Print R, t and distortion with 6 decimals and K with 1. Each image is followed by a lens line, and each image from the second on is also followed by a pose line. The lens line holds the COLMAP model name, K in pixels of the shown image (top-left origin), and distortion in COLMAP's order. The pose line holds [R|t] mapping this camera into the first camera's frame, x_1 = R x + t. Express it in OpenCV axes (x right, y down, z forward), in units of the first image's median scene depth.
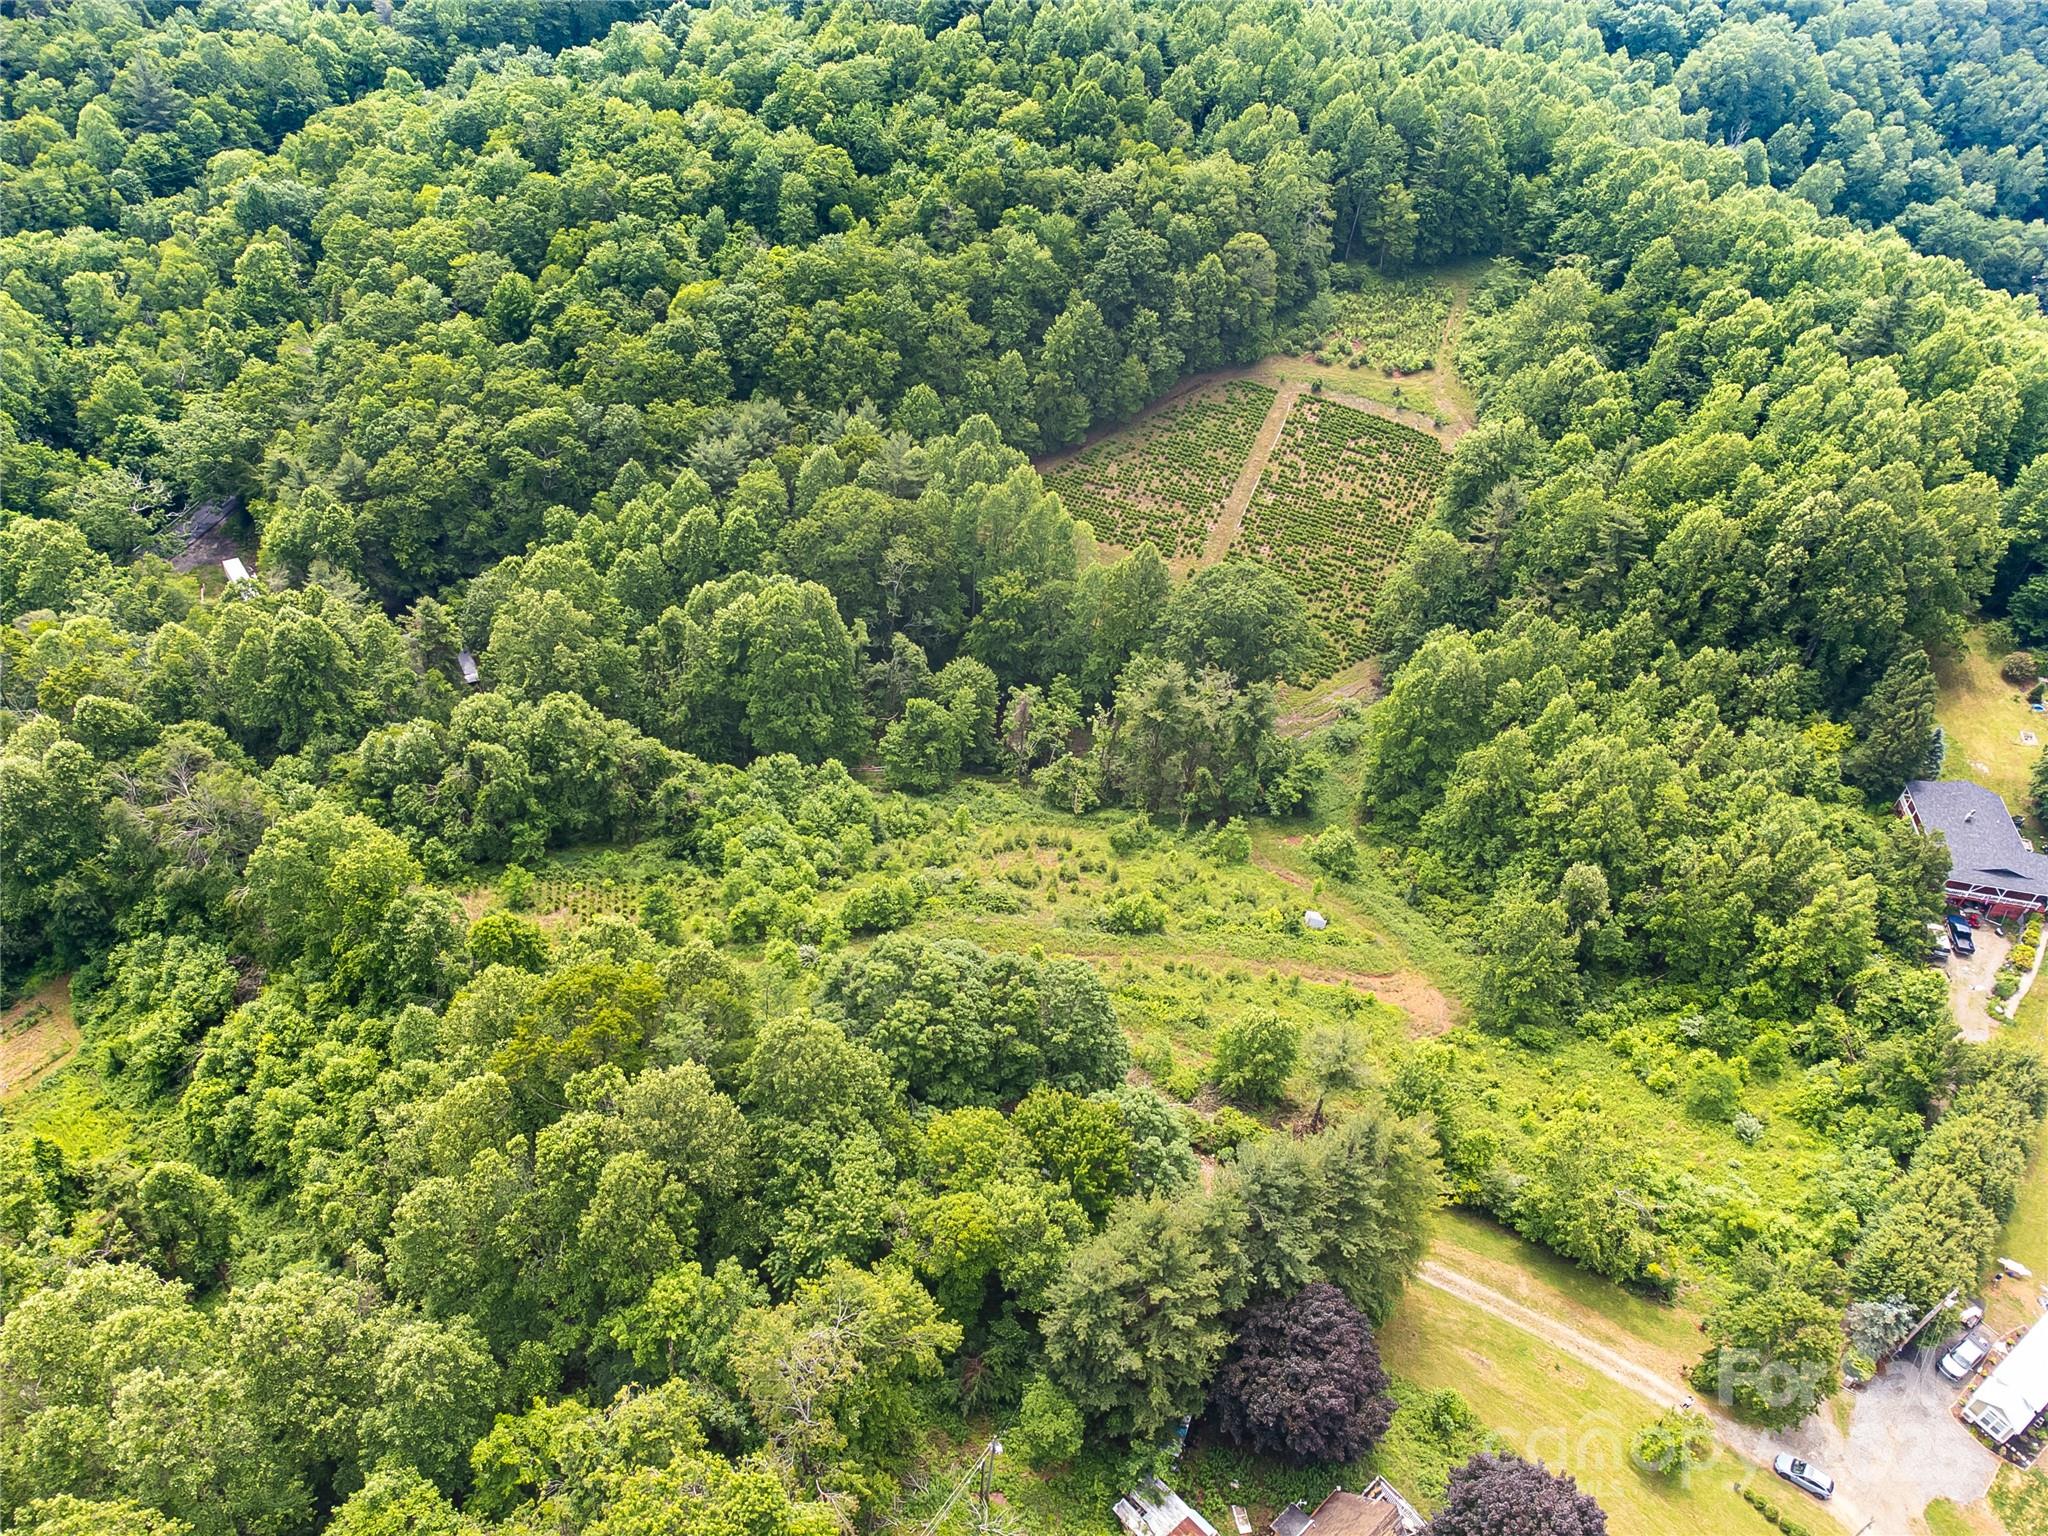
lens RADIAL K [[1525.1, 0, 1032.2], [0, 1525.1, 744.5], [0, 0, 1]] dist [0.029443, 0.000985]
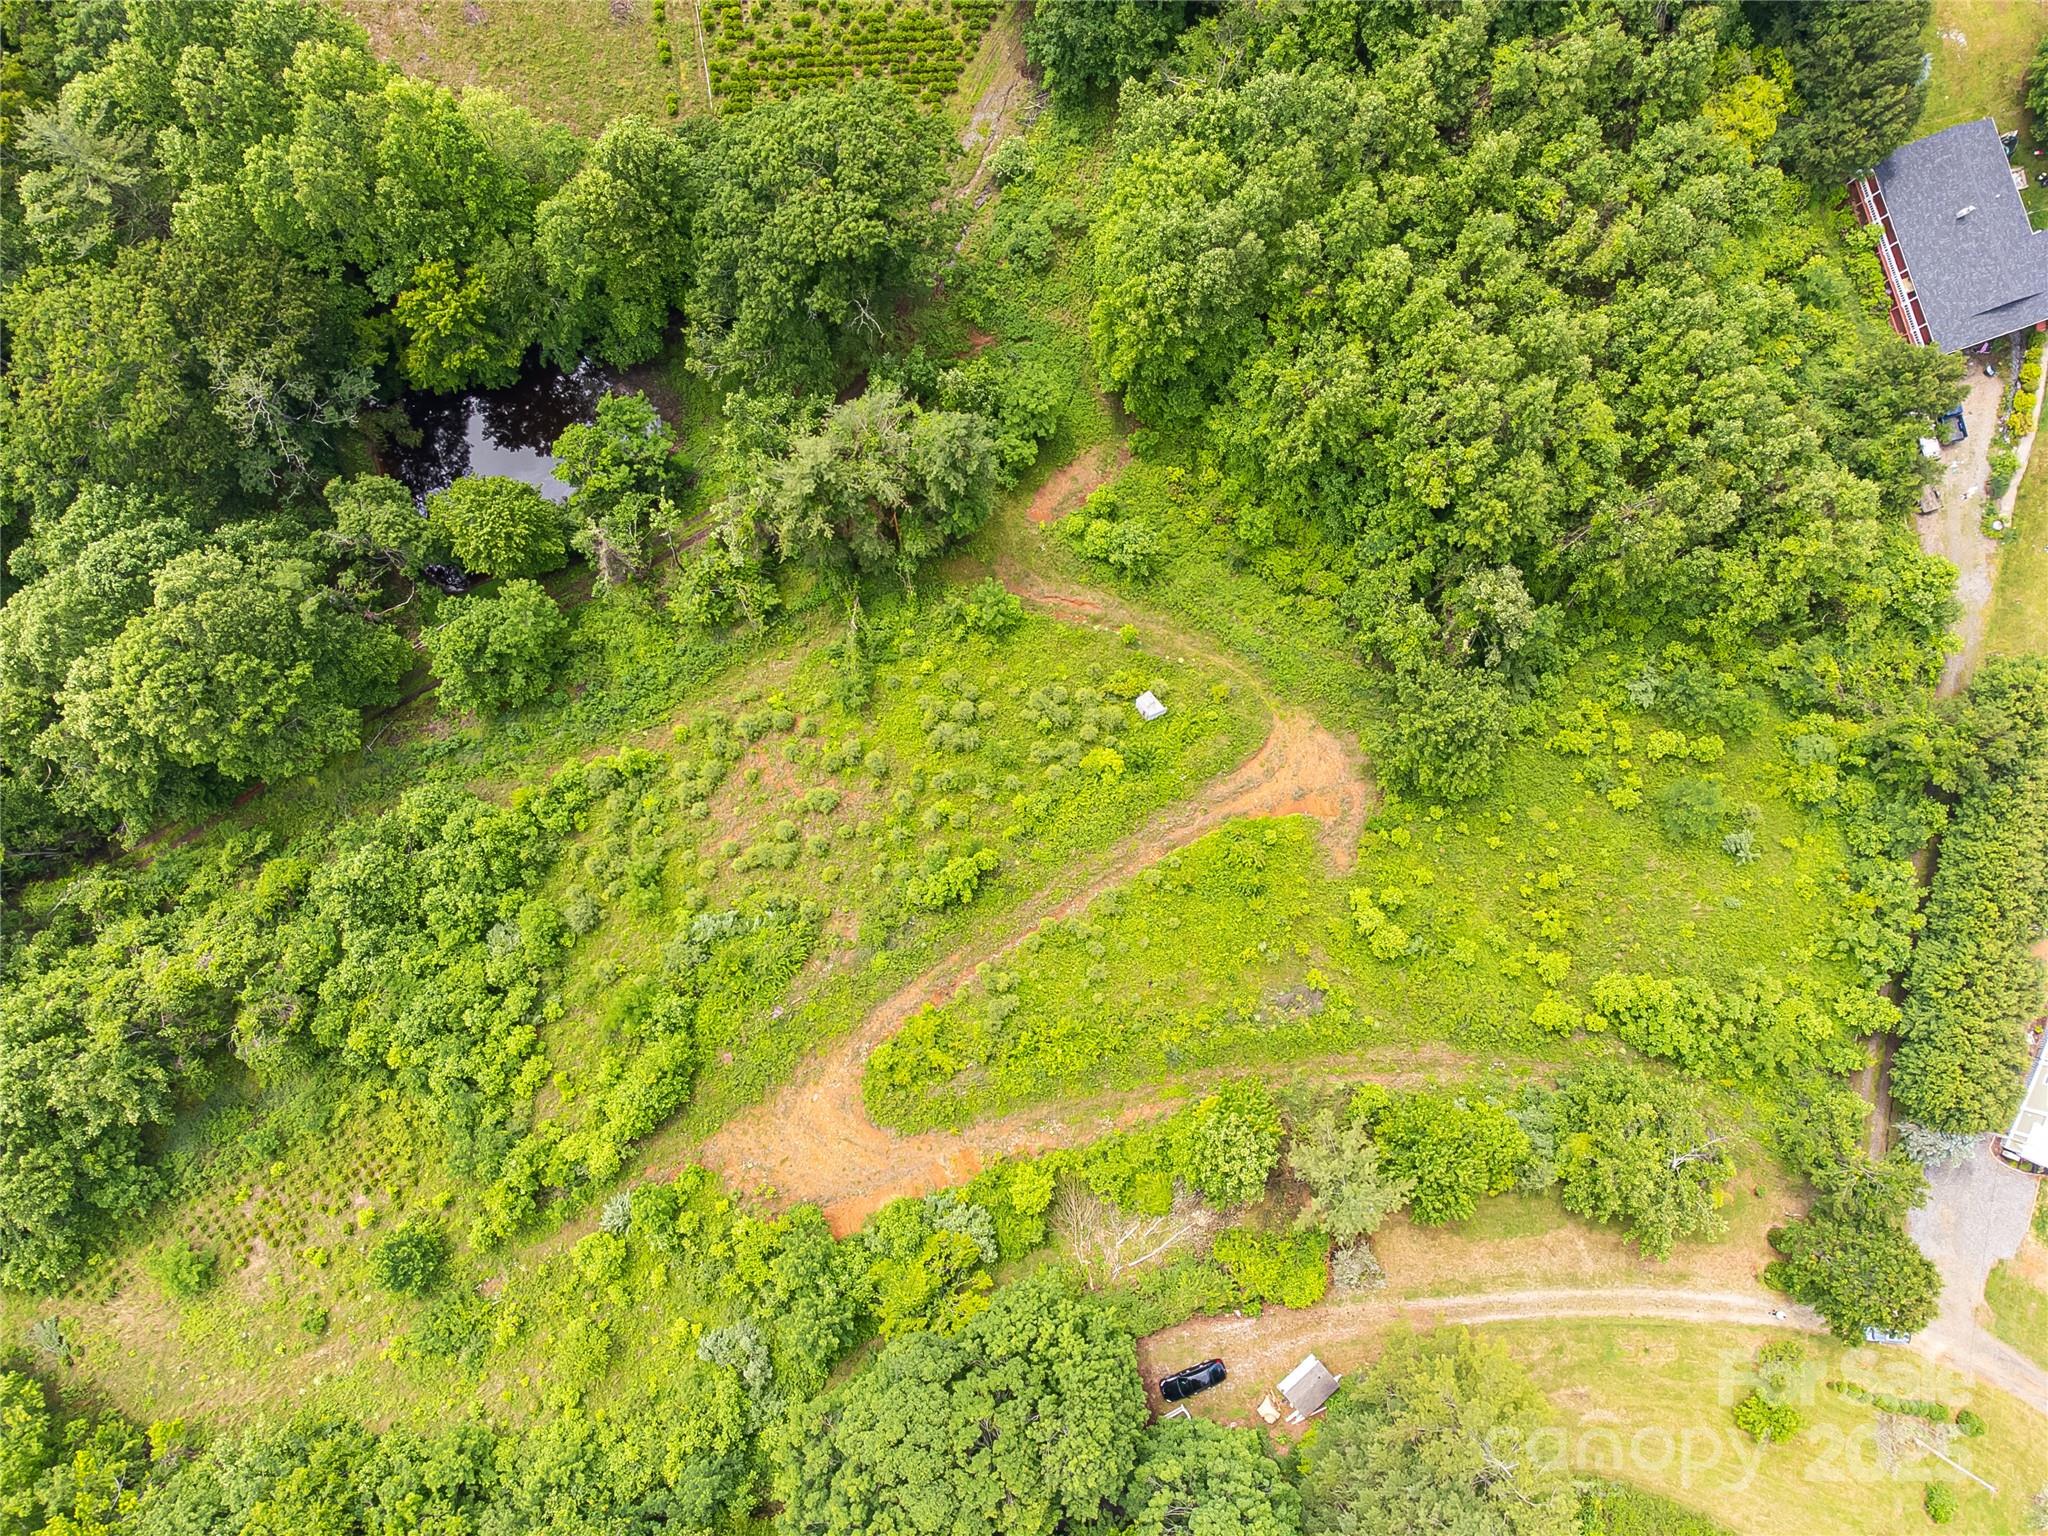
lens RADIAL K [[1509.2, 0, 1029.4], [0, 1509.2, 757.2], [0, 0, 1]] dist [0.015061, 0.017014]
pose [[0.882407, -0.470447, 0.006160, 0.086404], [0.304355, 0.580759, 0.755041, -0.327908], [-0.358785, -0.664378, 0.655649, 0.389682]]
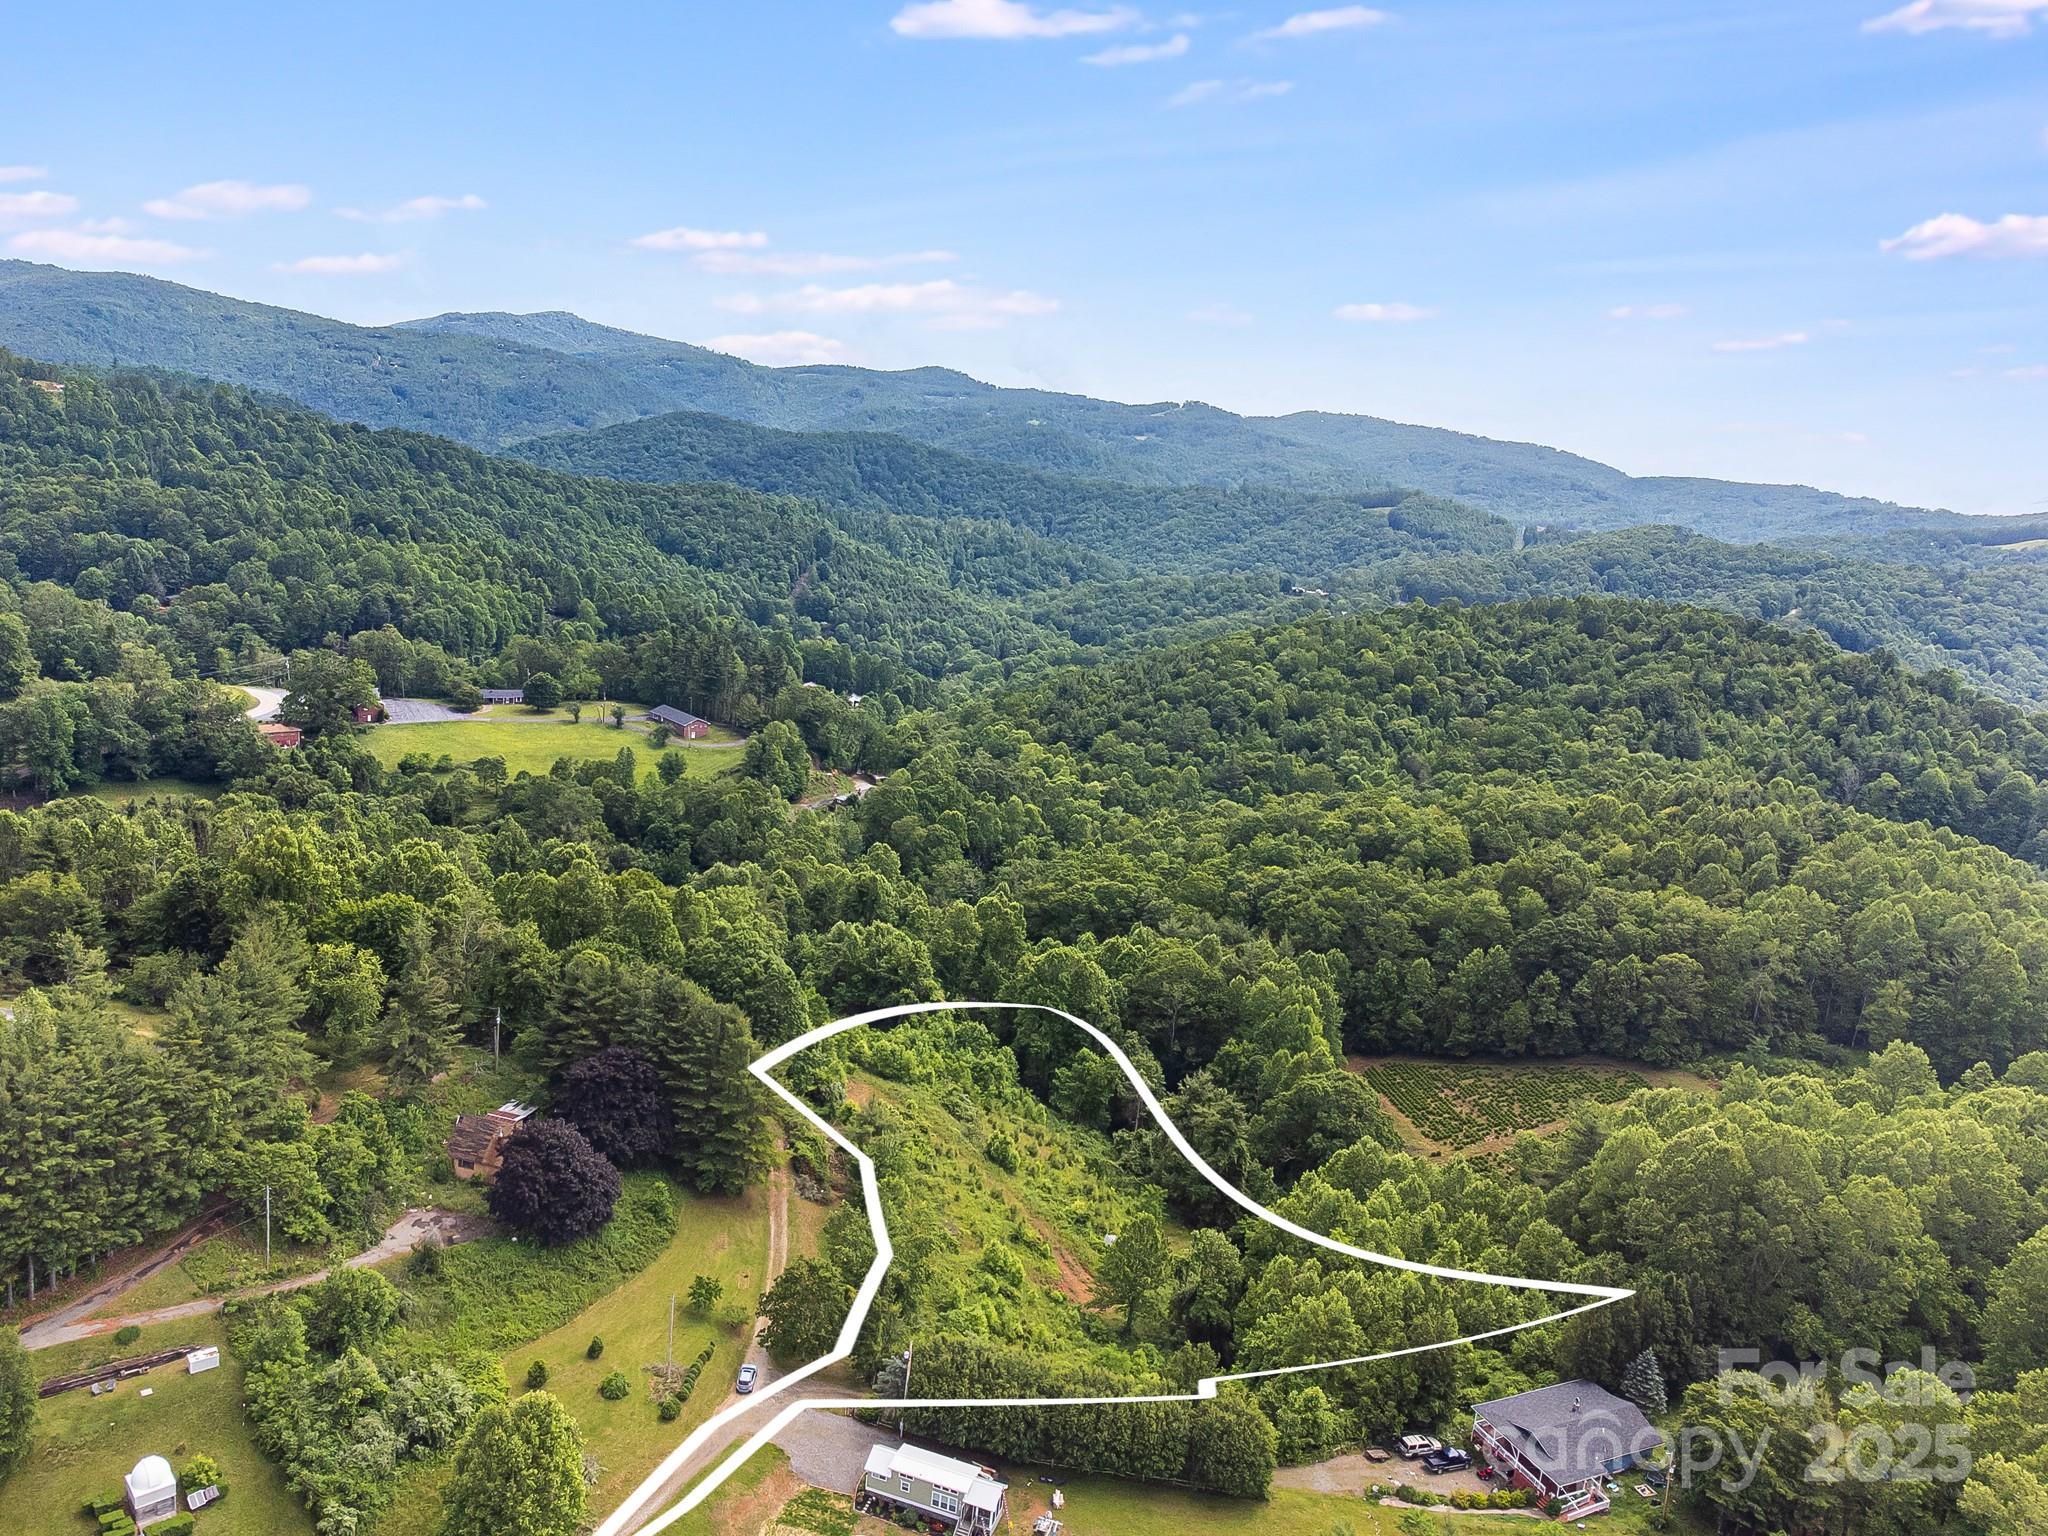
lens RADIAL K [[1519.9, 0, 1029.7], [0, 1519.9, 750.5], [0, 0, 1]] dist [0.023996, 0.005981]
pose [[0.568874, 0.158445, -0.807018, 0.798076], [-0.582724, 0.770101, -0.259570, 0.123945], [0.580358, 0.617932, 0.530420, 0.051785]]
